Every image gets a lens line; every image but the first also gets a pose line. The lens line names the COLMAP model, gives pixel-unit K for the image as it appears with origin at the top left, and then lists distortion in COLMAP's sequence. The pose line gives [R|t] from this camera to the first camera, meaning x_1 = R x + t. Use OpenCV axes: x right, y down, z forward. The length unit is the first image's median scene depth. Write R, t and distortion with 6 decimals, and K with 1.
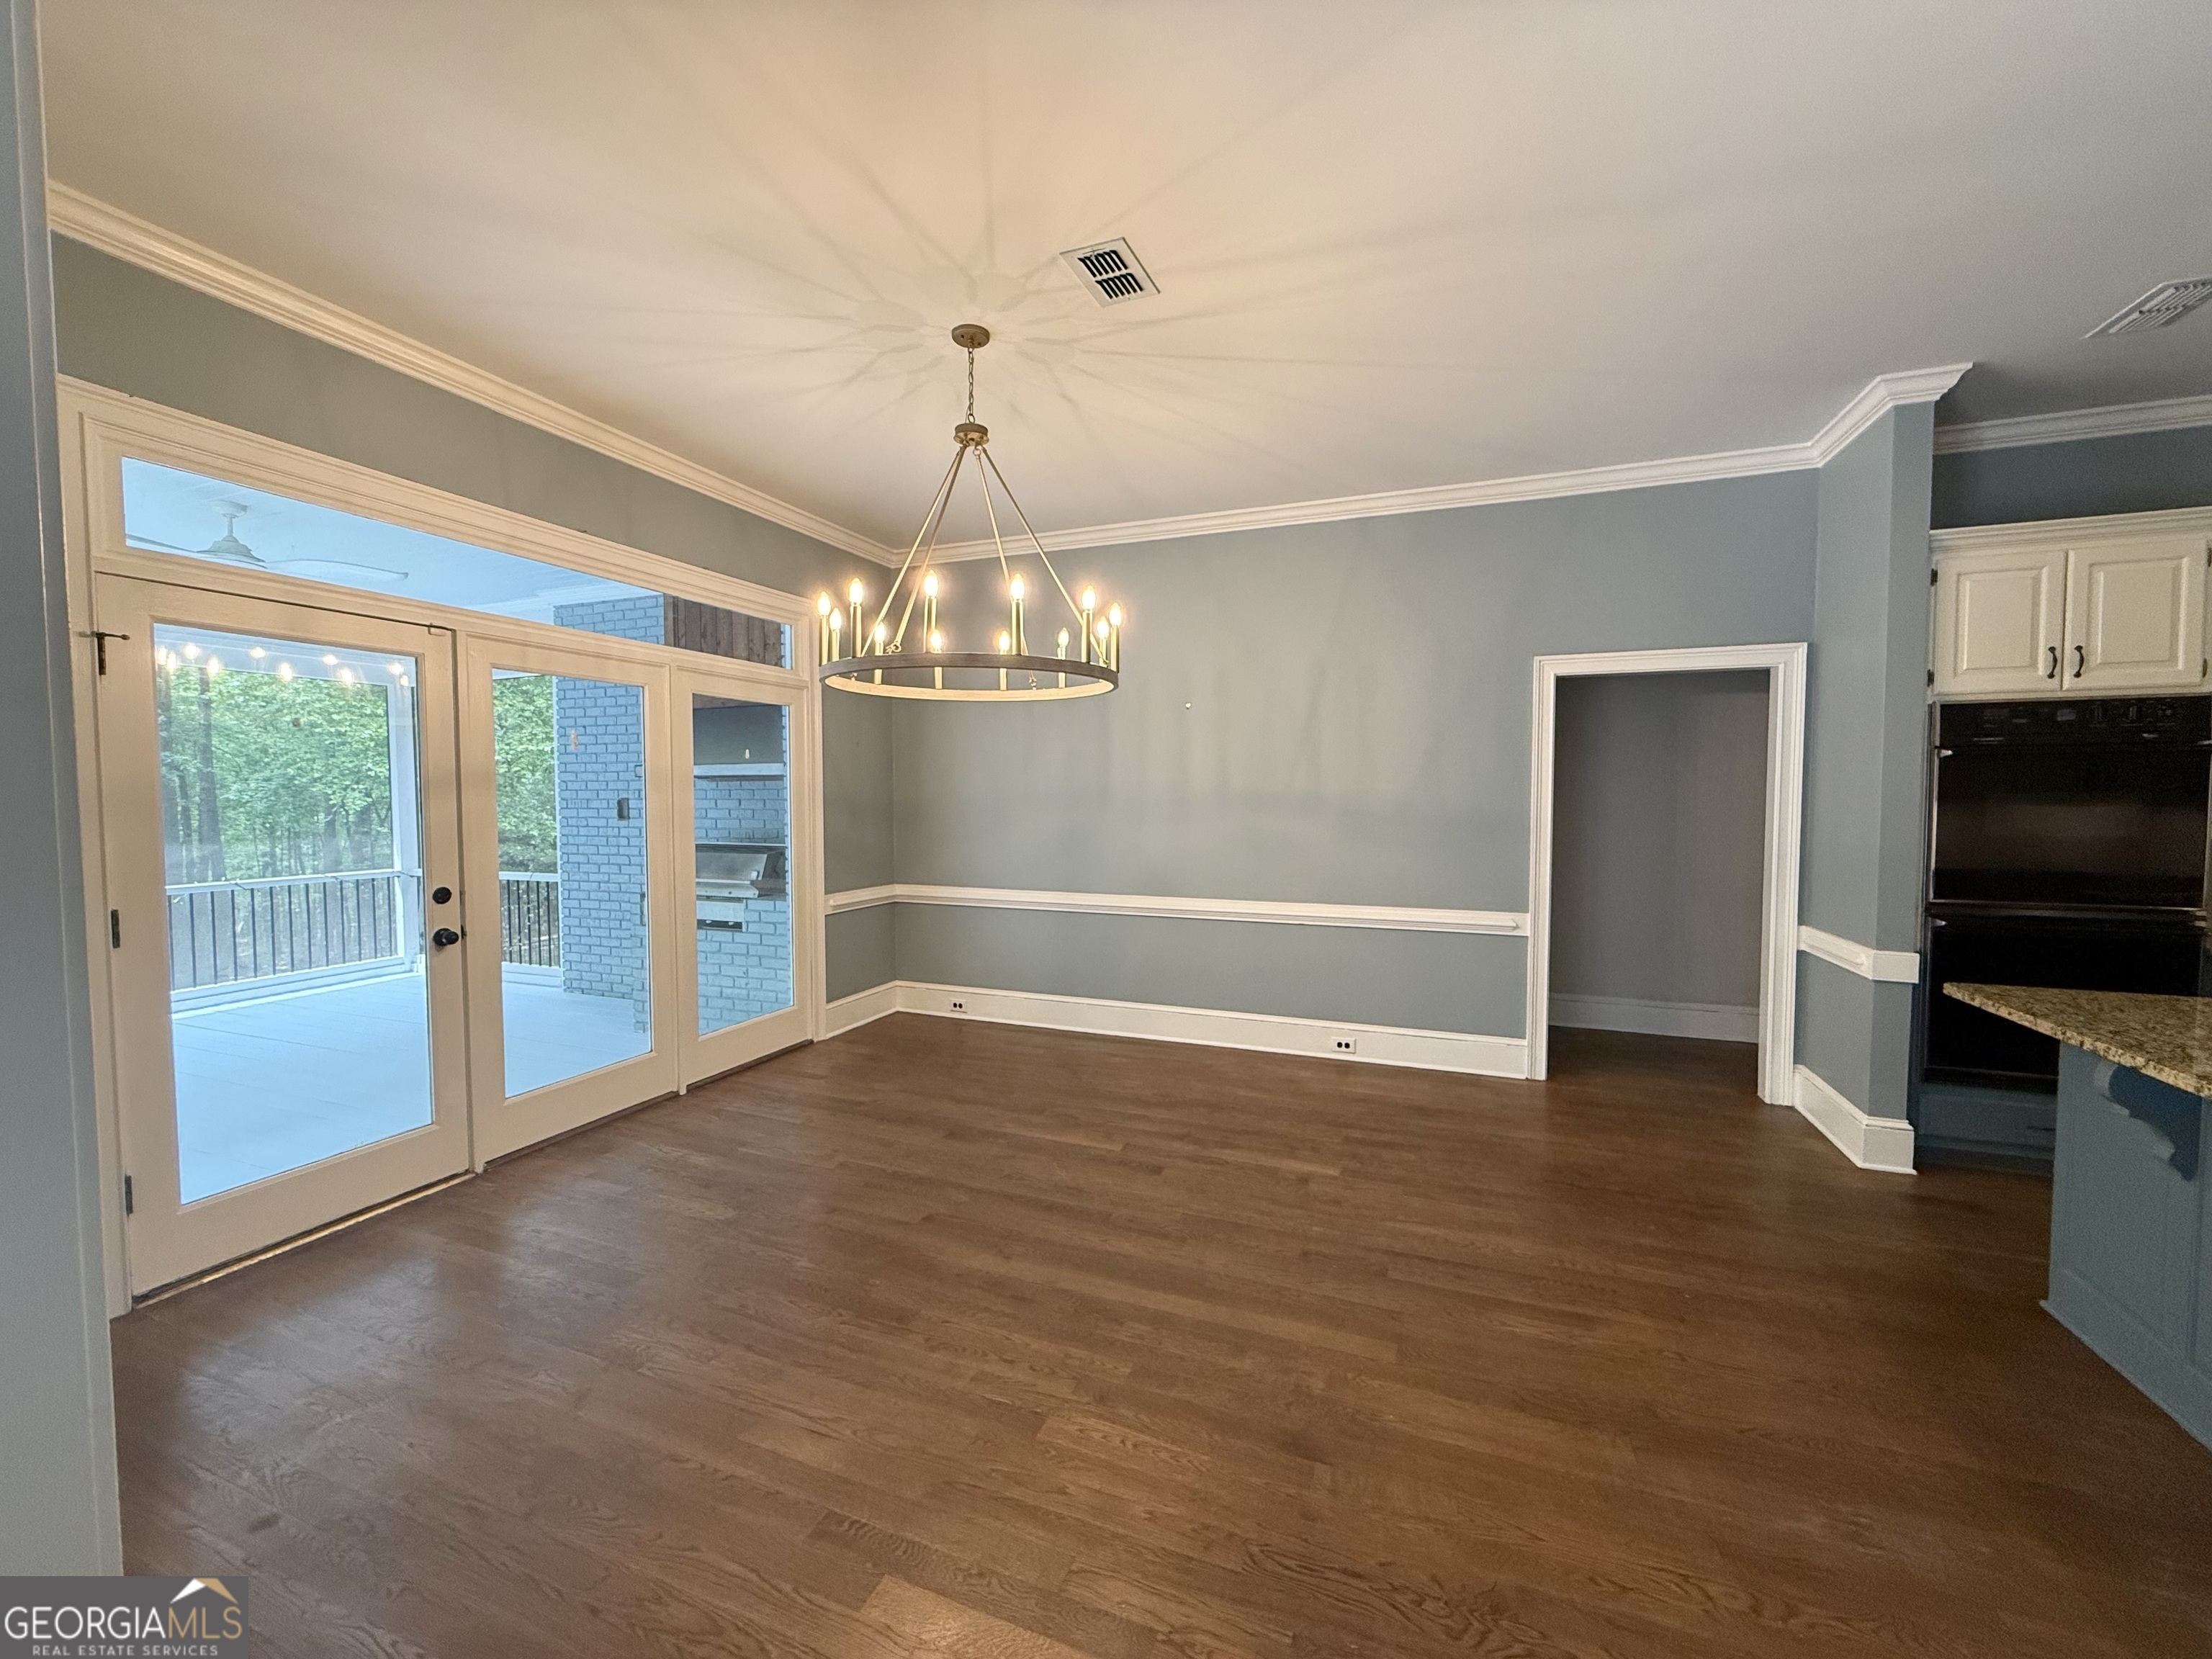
lens RADIAL K [[878.6, 0, 1102.6], [0, 878.6, 832.2], [0, 0, 1]] dist [-0.000282, -0.000475]
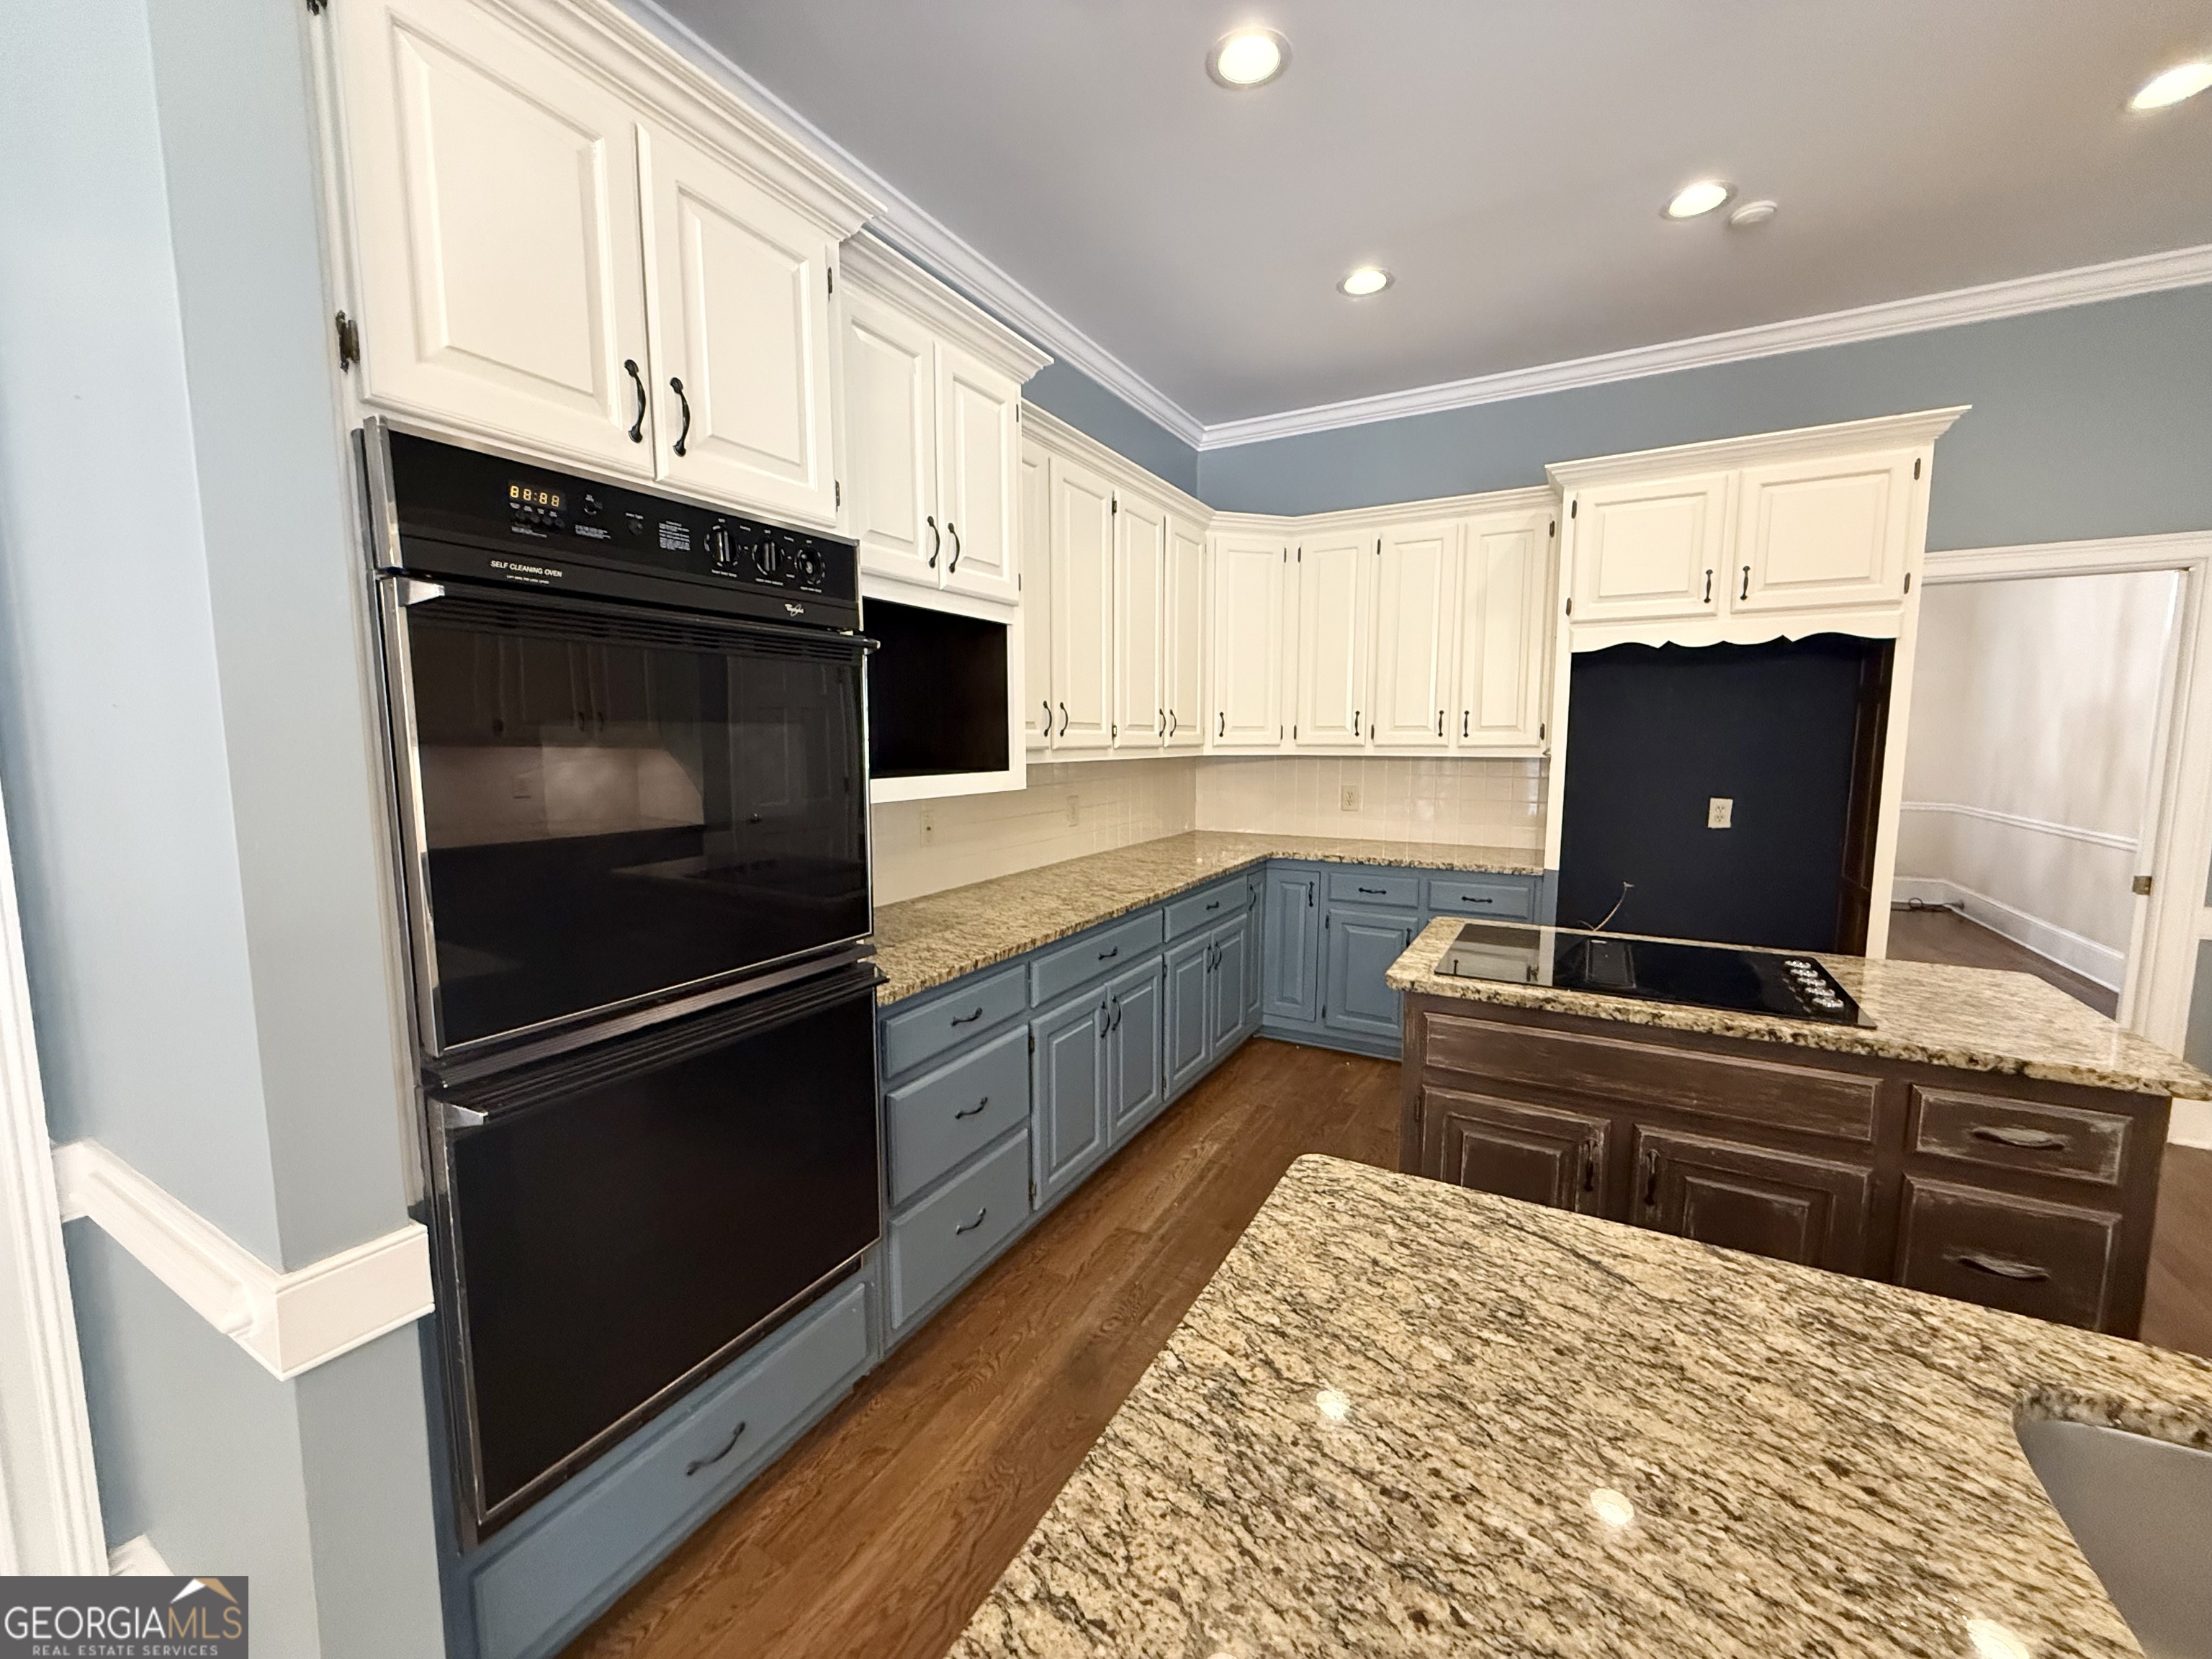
lens RADIAL K [[878.6, 0, 1100.3], [0, 878.6, 831.8], [0, 0, 1]] dist [-0.000282, -0.000475]
pose [[0.137780, -0.106069, 0.984767, 0.660739], [0.045185, 0.993887, 0.100729, -0.025512], [-0.989432, 0.030618, 0.141730, 0.703524]]
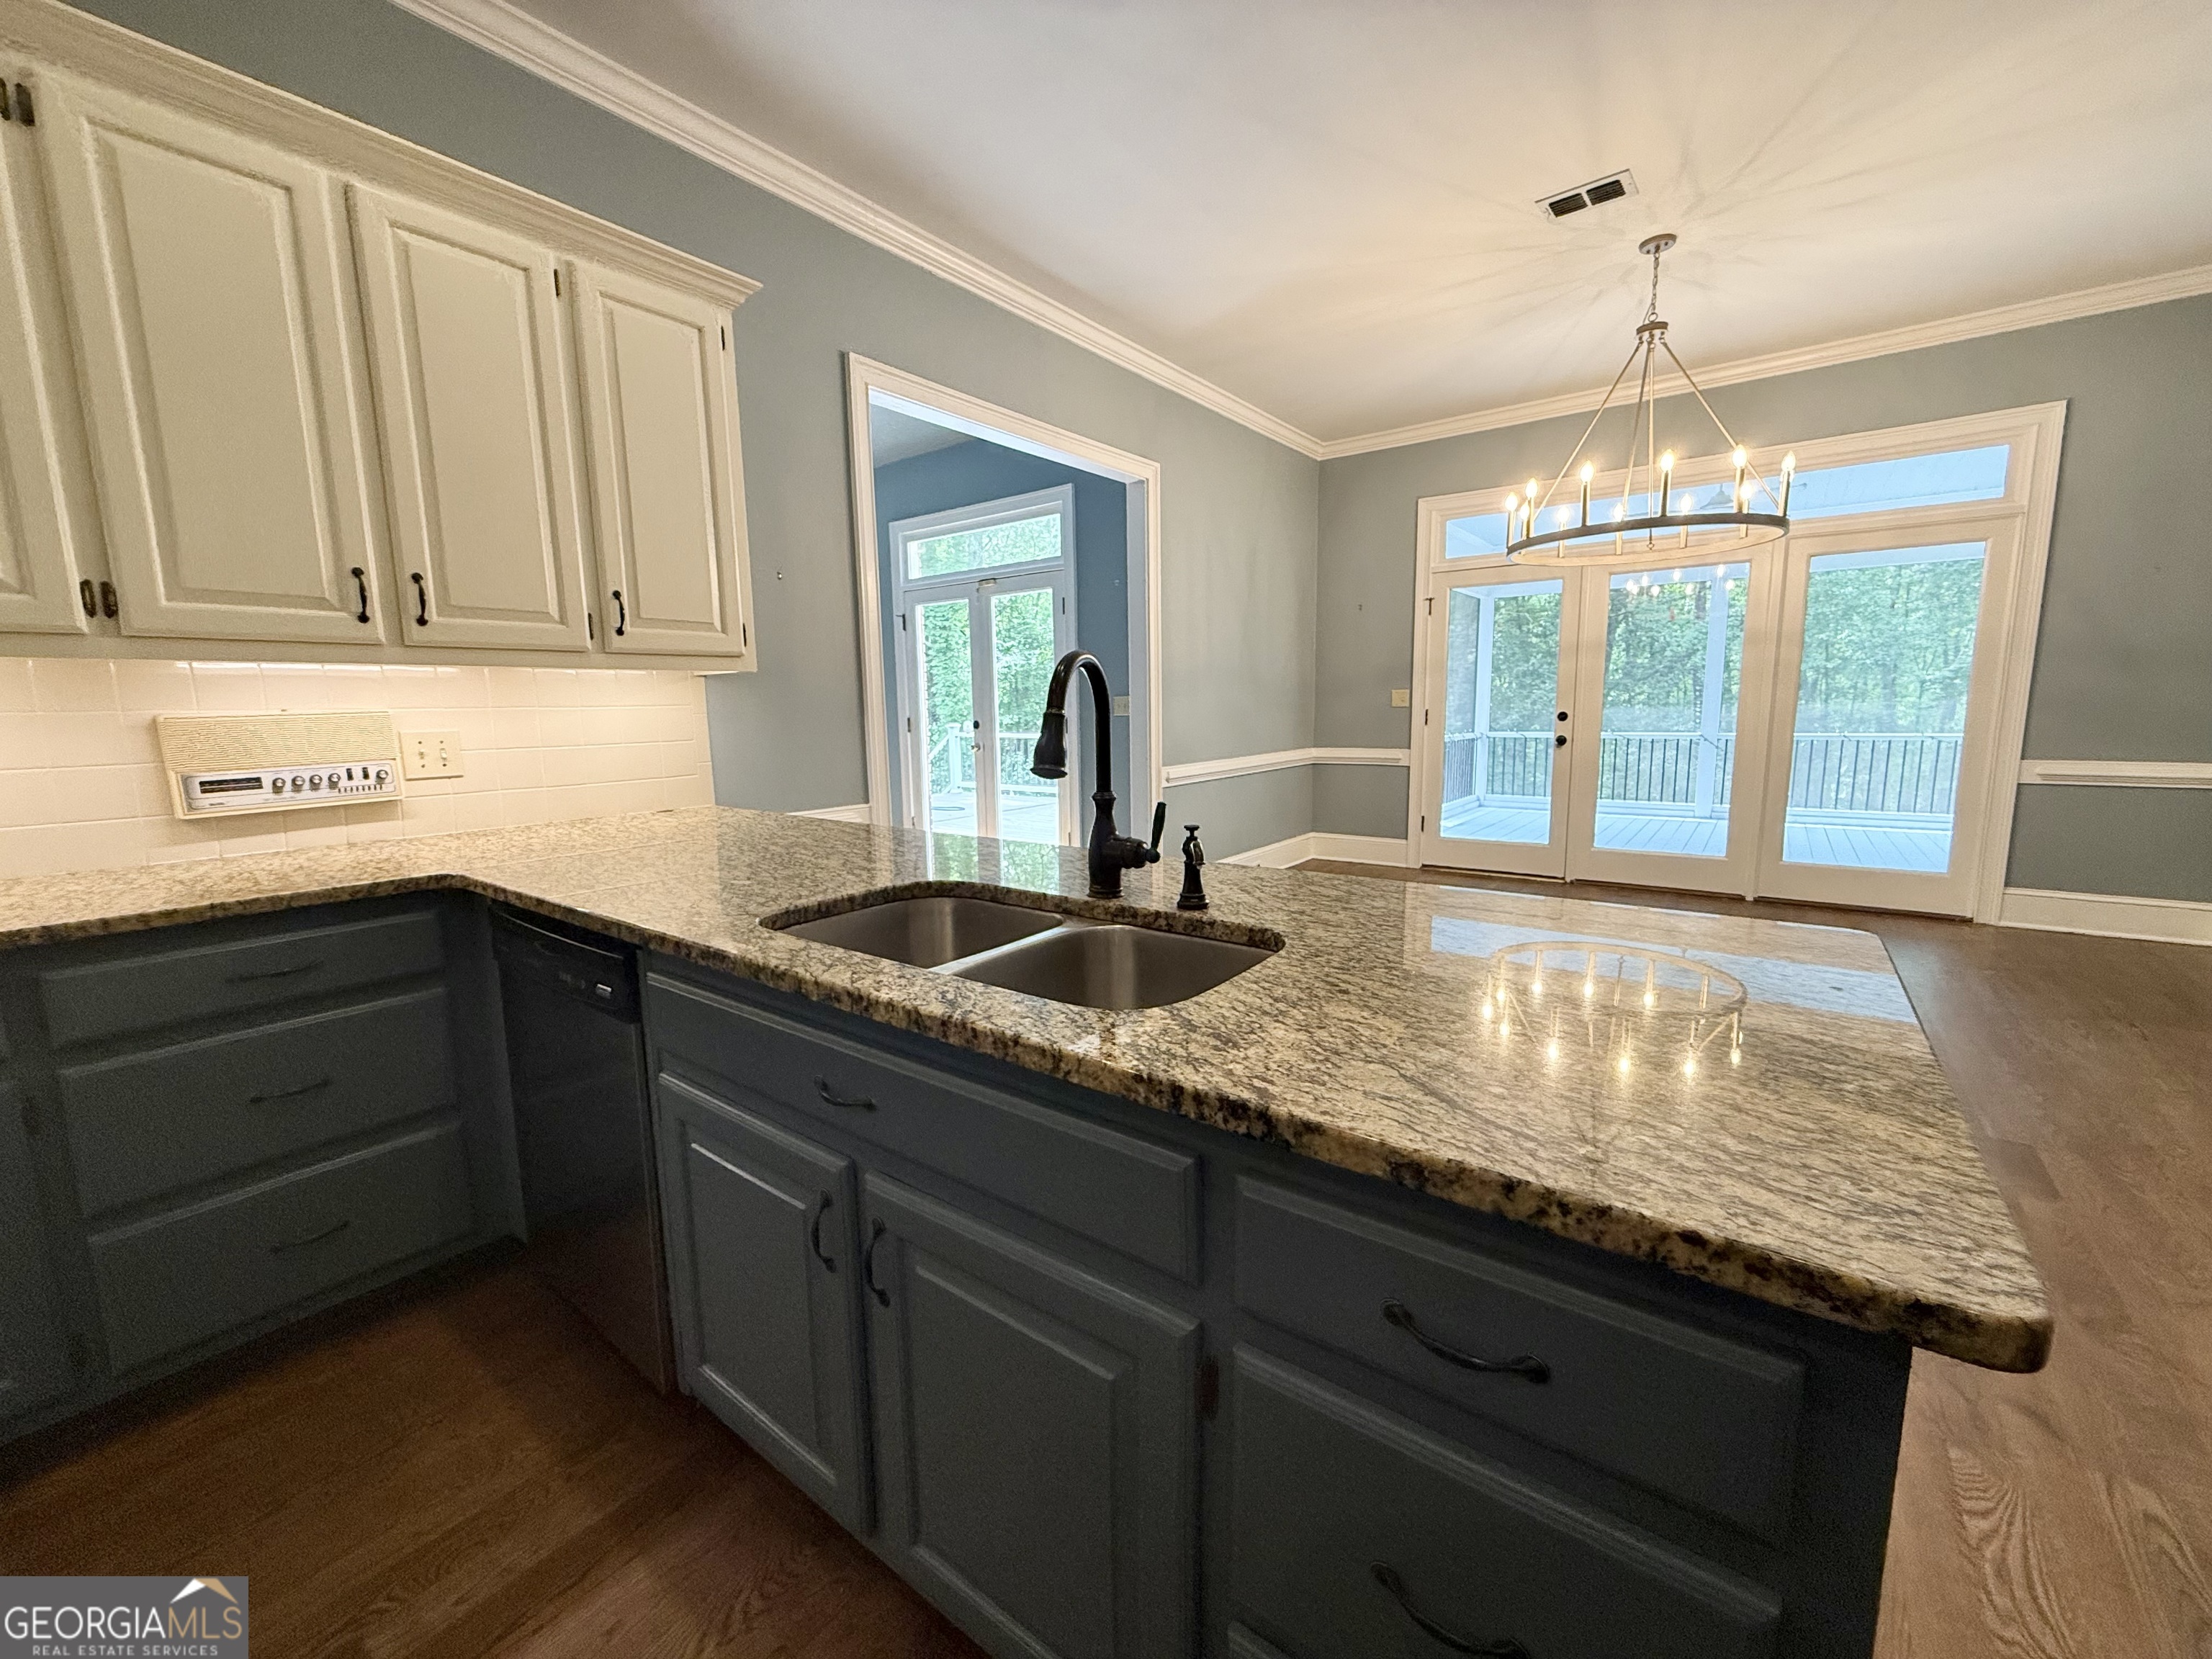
lens RADIAL K [[878.6, 0, 1100.8], [0, 878.6, 830.5], [0, 0, 1]] dist [-0.000282, -0.000475]
pose [[-0.271336, 0.142290, -0.951909, 1.148084], [-0.024078, 0.987699, 0.154503, 0.045956], [0.962183, 0.064843, -0.264573, 0.570466]]
